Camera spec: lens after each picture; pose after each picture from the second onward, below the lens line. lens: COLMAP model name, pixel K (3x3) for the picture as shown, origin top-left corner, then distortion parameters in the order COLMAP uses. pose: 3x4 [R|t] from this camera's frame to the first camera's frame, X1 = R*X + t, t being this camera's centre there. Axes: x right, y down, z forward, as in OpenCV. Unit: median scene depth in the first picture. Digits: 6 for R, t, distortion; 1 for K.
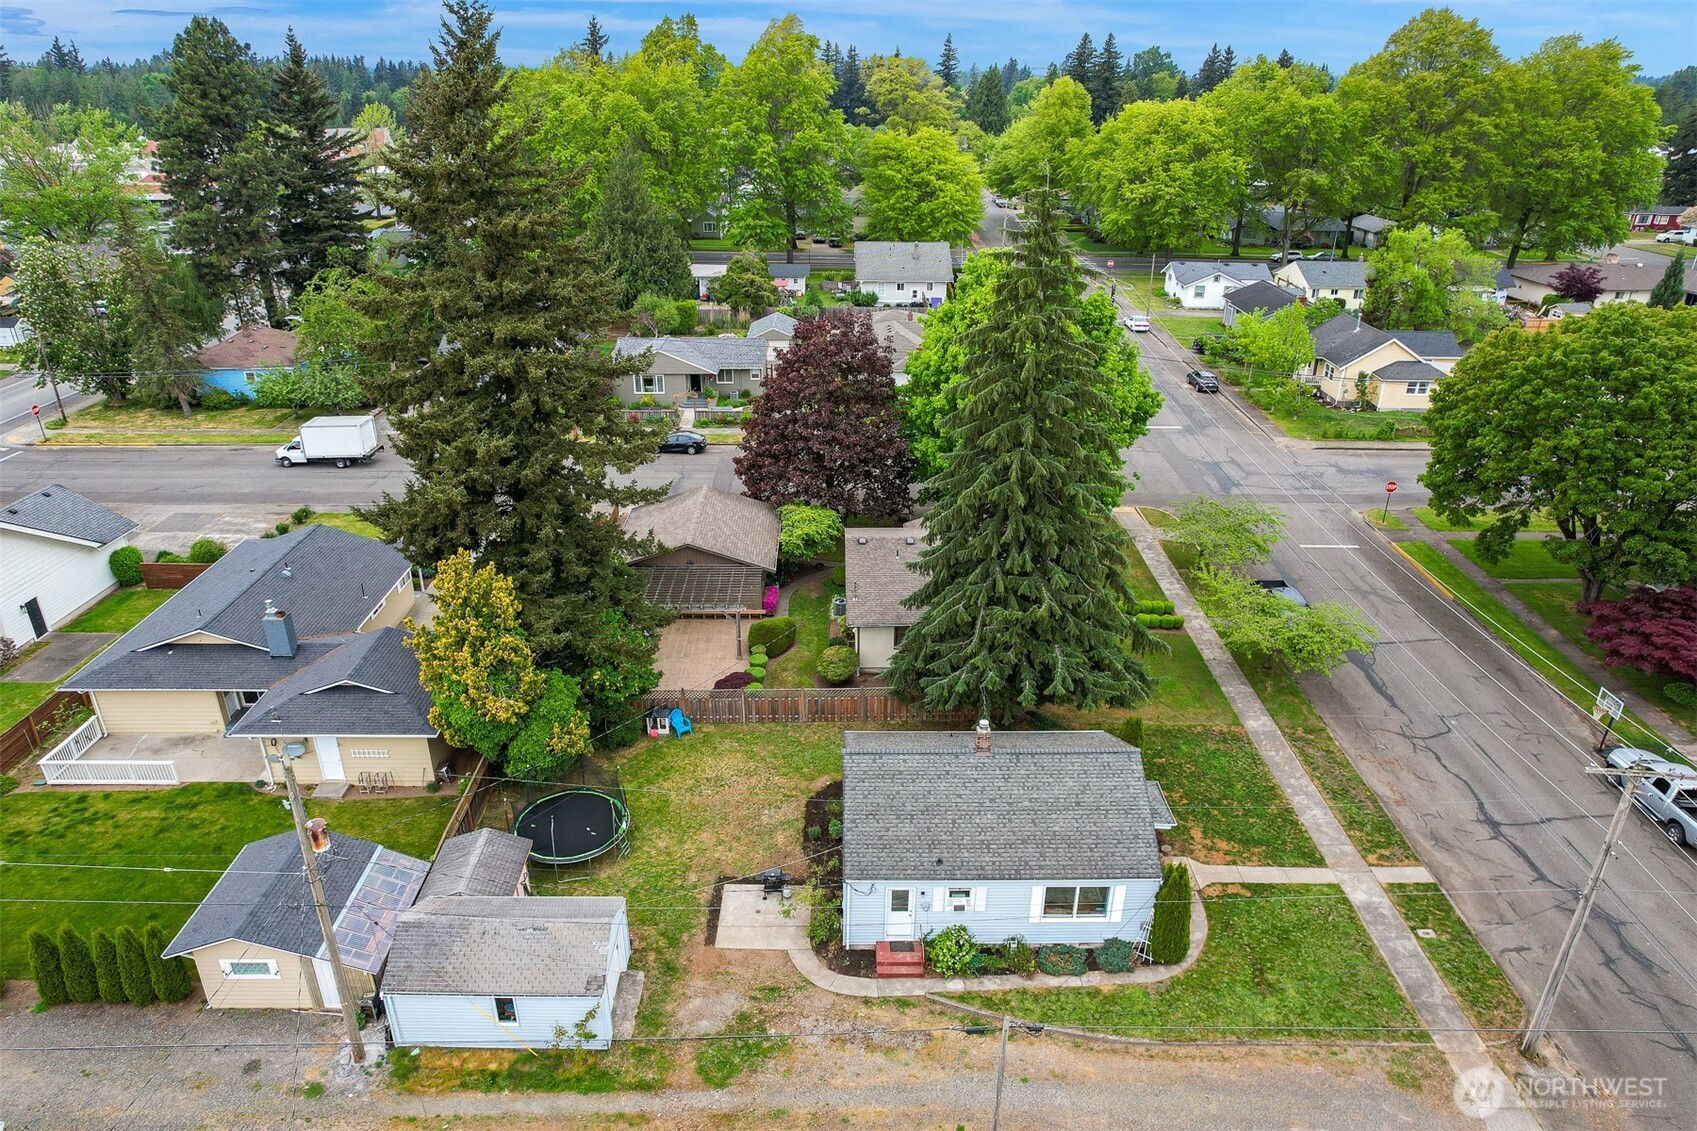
lens RADIAL K [[1073.5, 0, 848.4], [0, 1073.5, 589.2], [0, 0, 1]] dist [-0.066016, 0.048713]
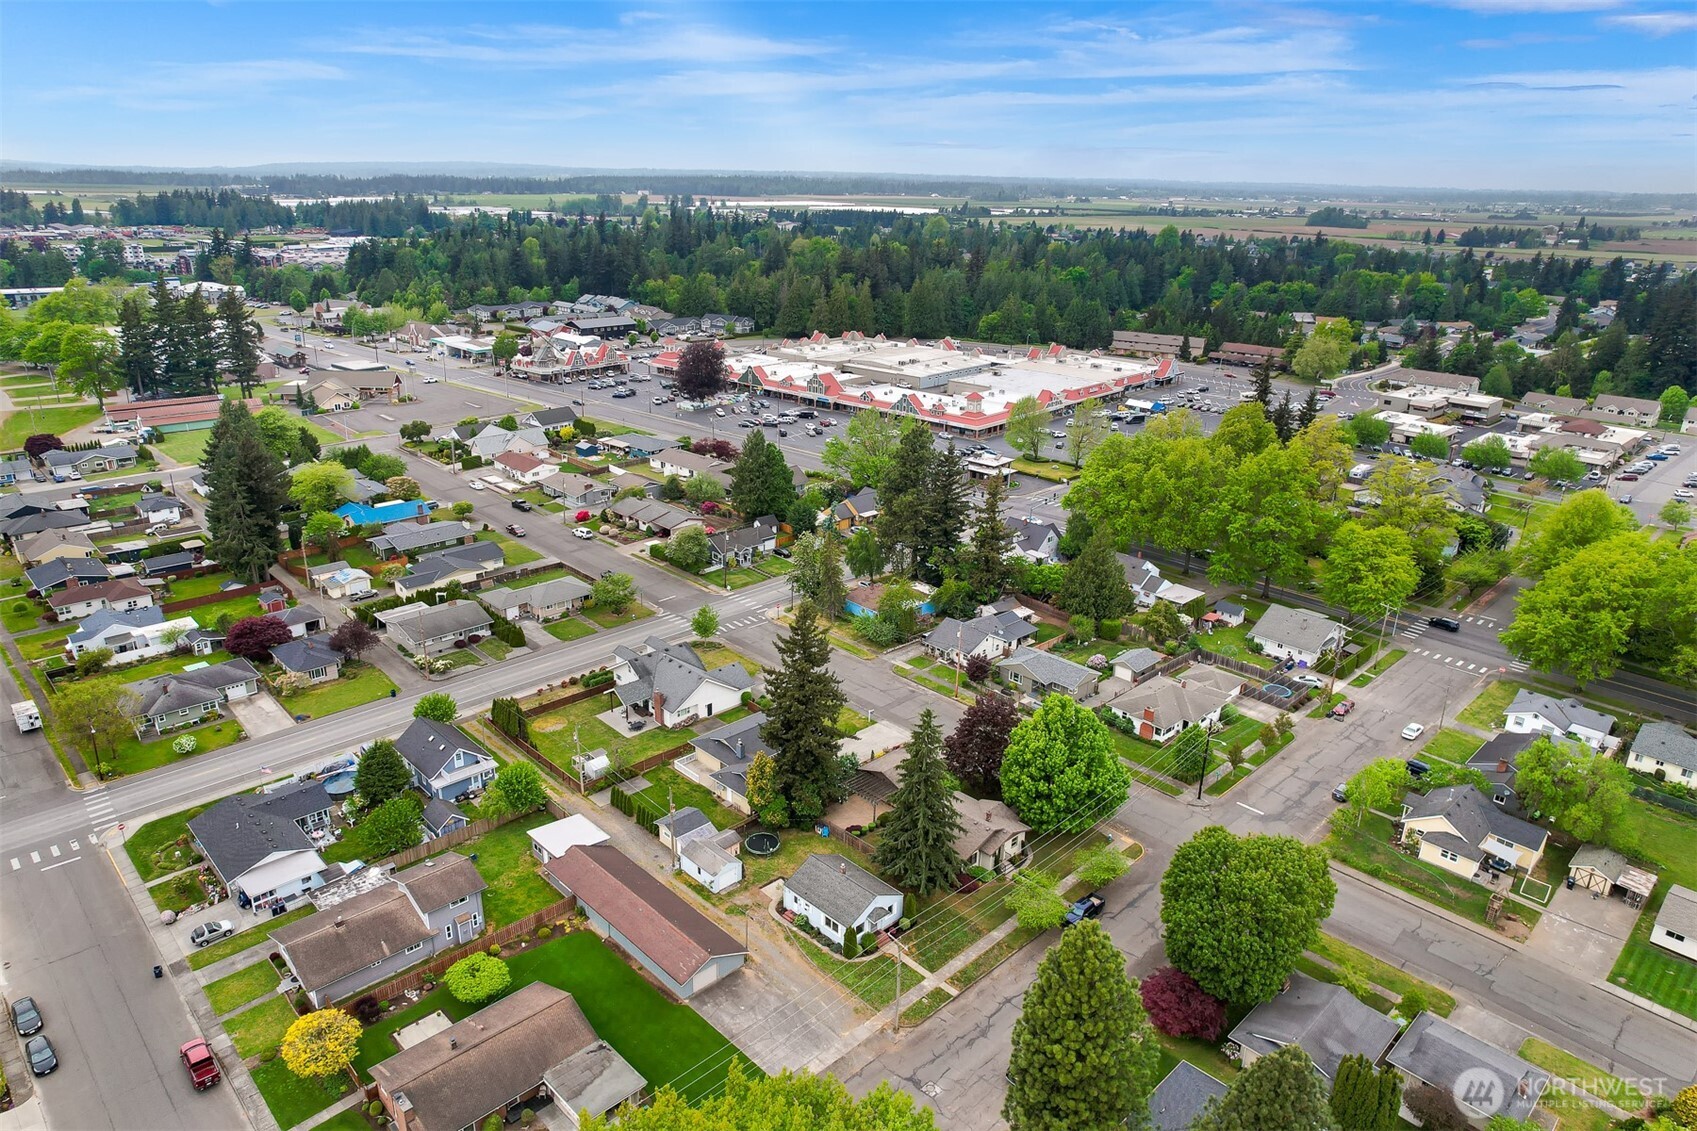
lens RADIAL K [[1073.5, 0, 848.4], [0, 1073.5, 589.2], [0, 0, 1]] dist [-0.066016, 0.048713]
pose [[0.696060, 0.267218, -0.666405, 1.902166], [-0.331359, 0.942962, 0.032009, -0.704180], [0.636947, 0.198538, 0.744903, -1.417570]]
